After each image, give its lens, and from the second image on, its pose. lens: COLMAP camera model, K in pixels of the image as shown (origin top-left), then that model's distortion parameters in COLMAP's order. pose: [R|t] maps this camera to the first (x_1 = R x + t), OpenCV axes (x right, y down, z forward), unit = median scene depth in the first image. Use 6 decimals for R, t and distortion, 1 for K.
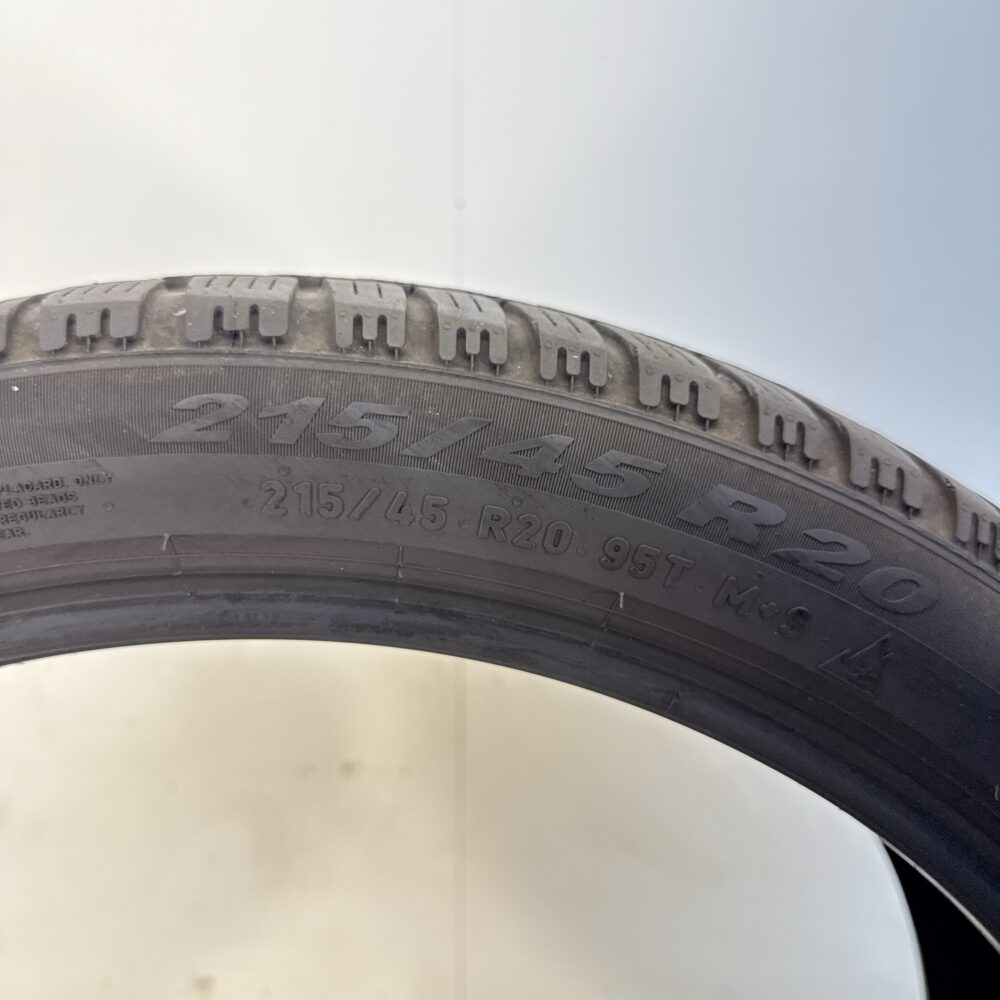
lens RADIAL K [[932.7, 0, 500.0], [0, 932.7, 500.0], [0, 0, 1]] dist [0.176860, -0.473862]
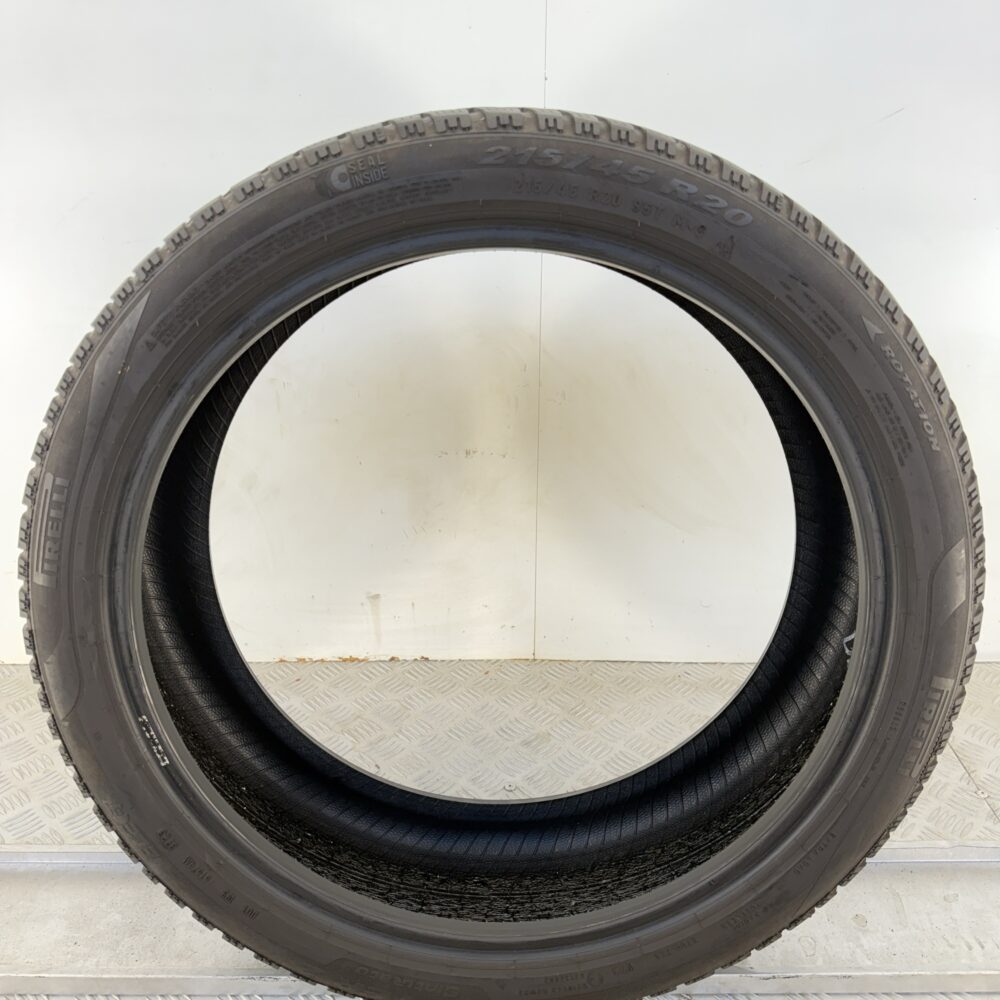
lens RADIAL K [[932.7, 0, 500.0], [0, 932.7, 500.0], [0, 0, 1]] dist [0.176860, -0.473862]
pose [[0.999574, -0.001528, -0.029155, -0.211028], [0.005193, 0.992011, 0.126048, 0.583657], [0.028730, -0.126146, 0.991596, -1.973864]]
